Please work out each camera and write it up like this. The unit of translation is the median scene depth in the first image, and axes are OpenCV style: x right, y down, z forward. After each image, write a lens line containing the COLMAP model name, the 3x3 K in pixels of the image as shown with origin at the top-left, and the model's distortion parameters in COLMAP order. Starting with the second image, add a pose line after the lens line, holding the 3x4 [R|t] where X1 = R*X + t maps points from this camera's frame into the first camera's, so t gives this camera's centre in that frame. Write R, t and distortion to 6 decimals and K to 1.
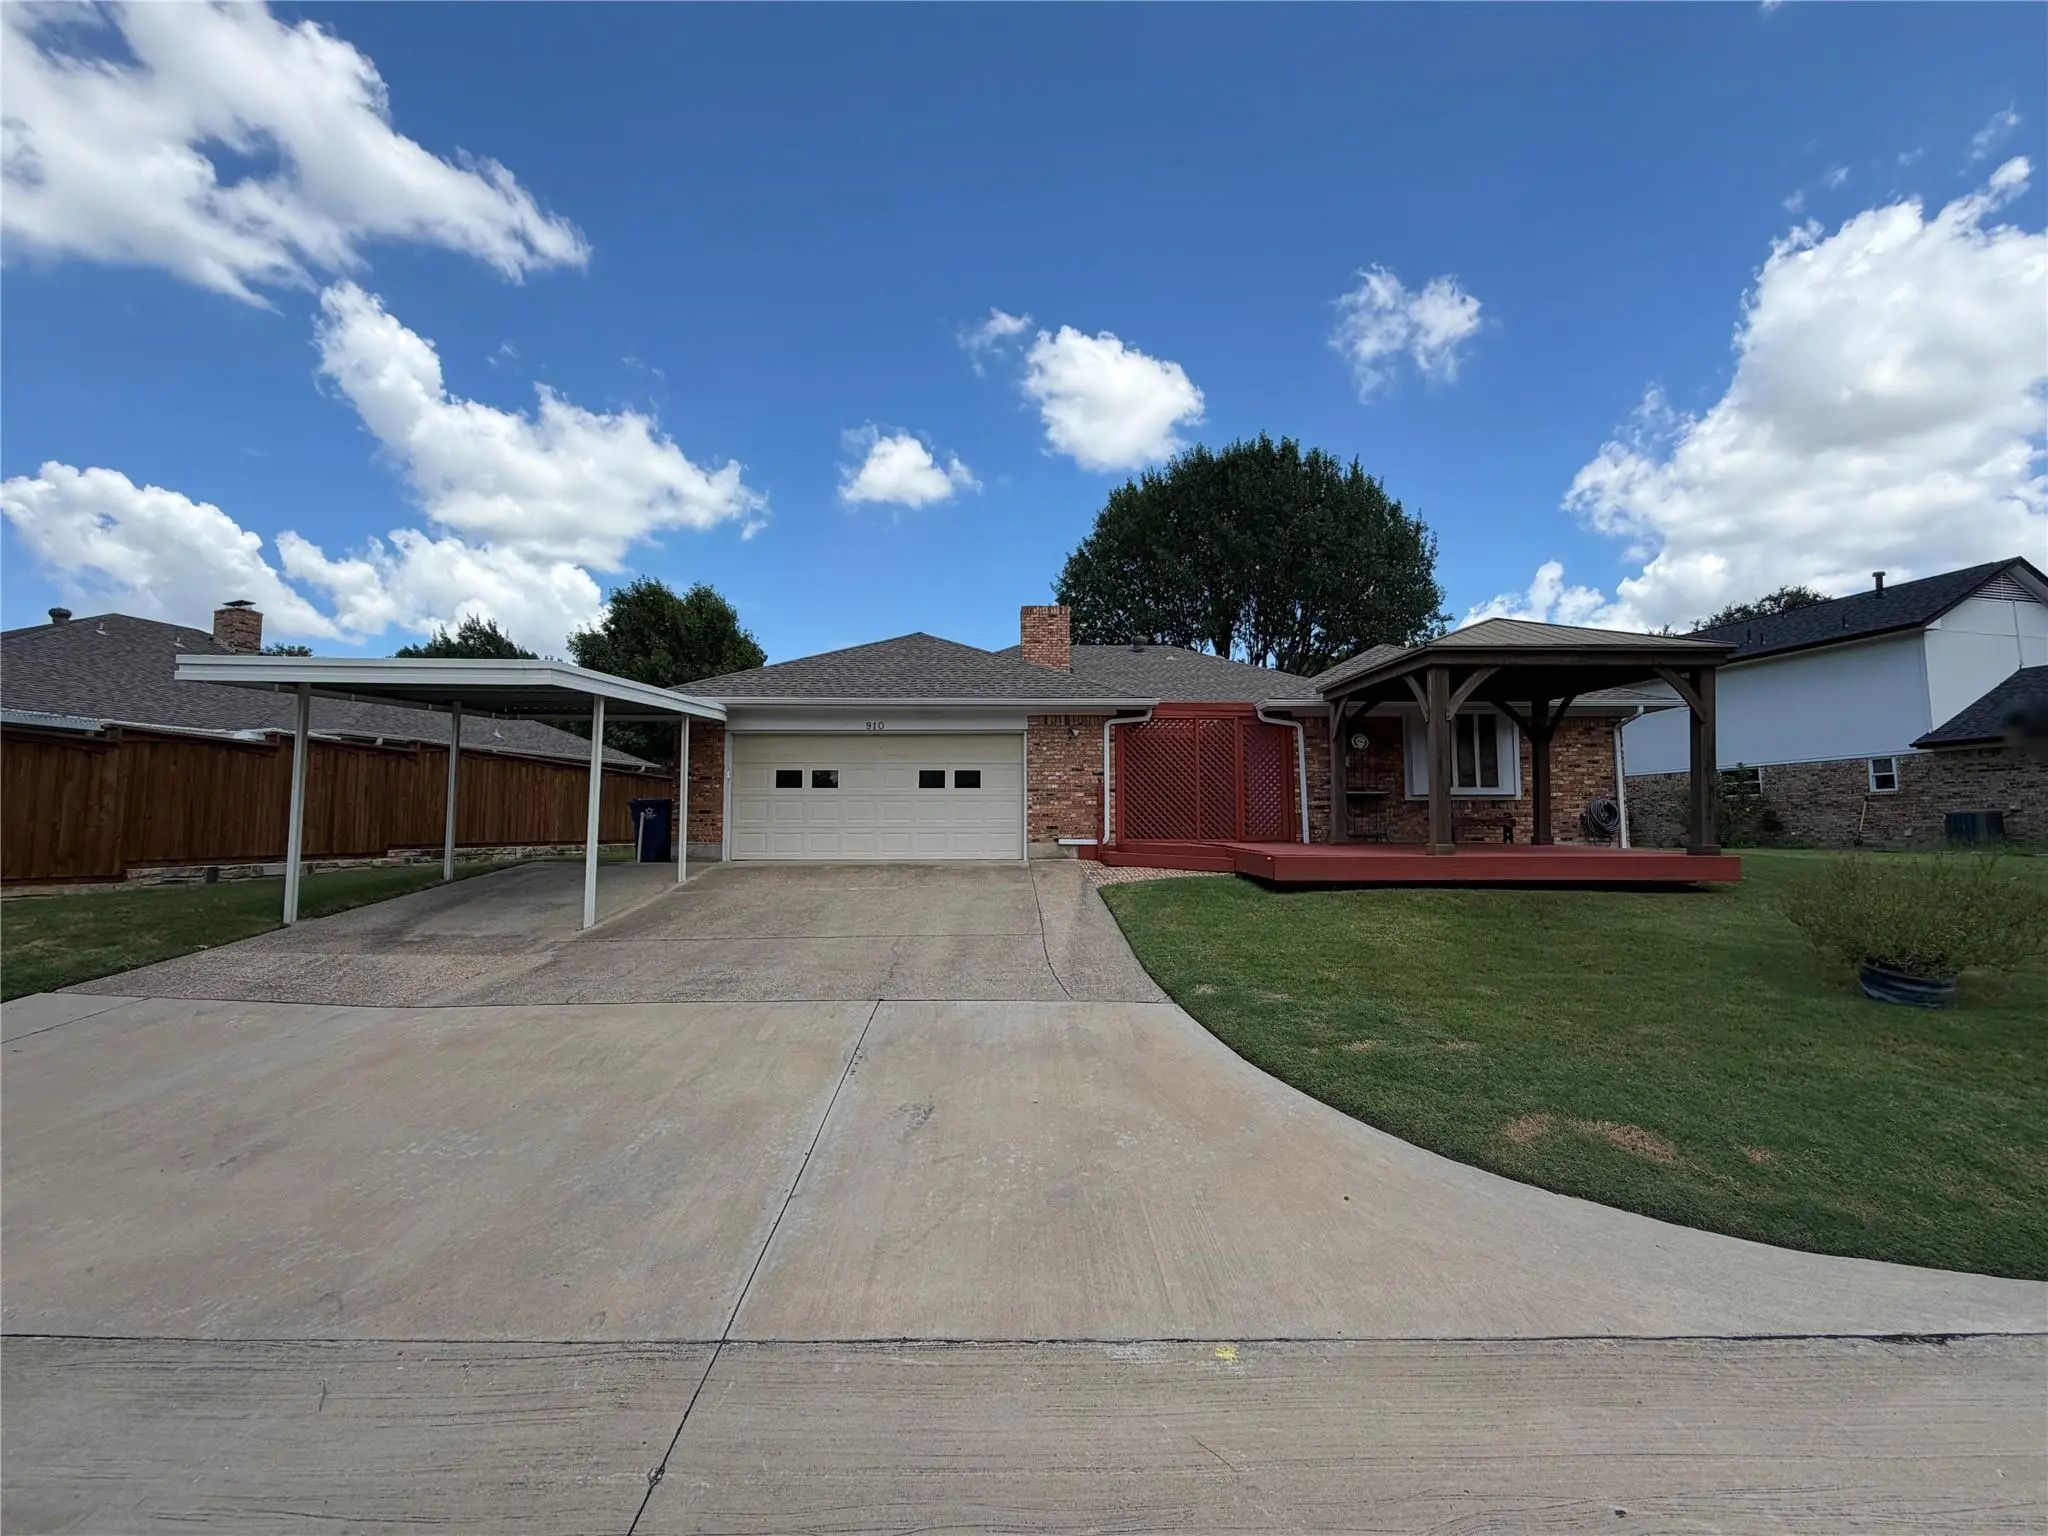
lens RADIAL K [[900.4, 0, 1024.2], [0, 900.4, 776.1], [0, 0, 1]] dist [0.000341, 0.000453]
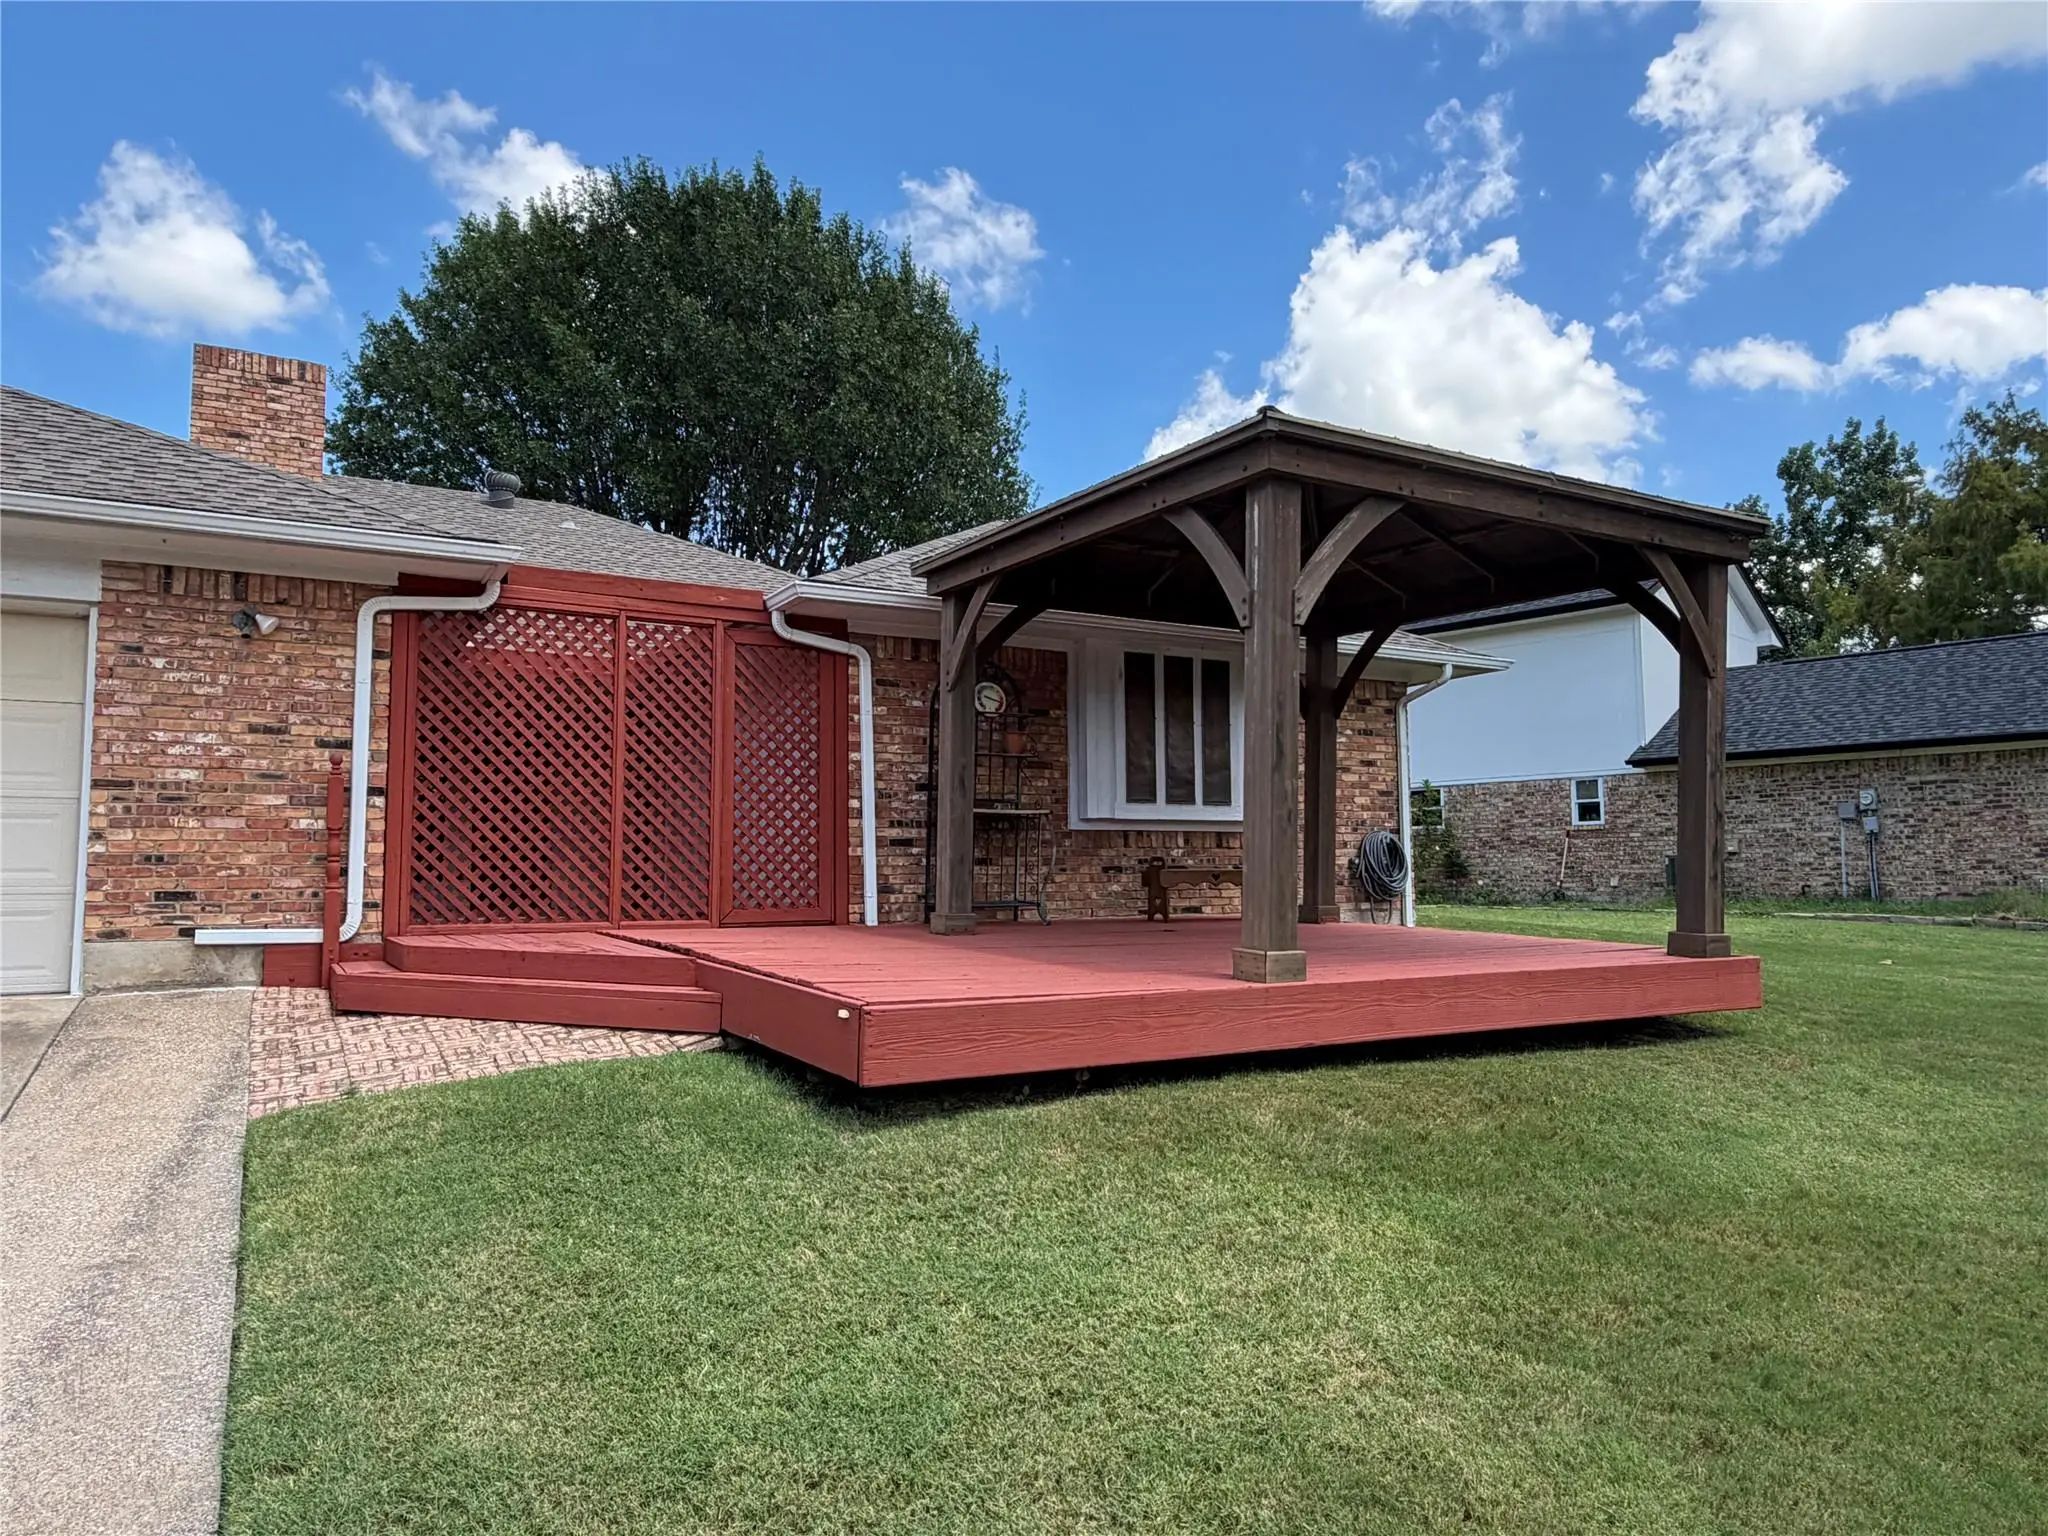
lens RADIAL K [[1292.1, 0, 1014.9], [0, 1292.1, 775.2], [0, 0, 1]] dist [-0.000841, -0.002396]
pose [[0.883145, 0.033301, 0.467916, 0.081302], [-0.029521, 0.999445, -0.015411, 0.009794], [-0.468170, -0.000203, 0.883639, 0.418820]]
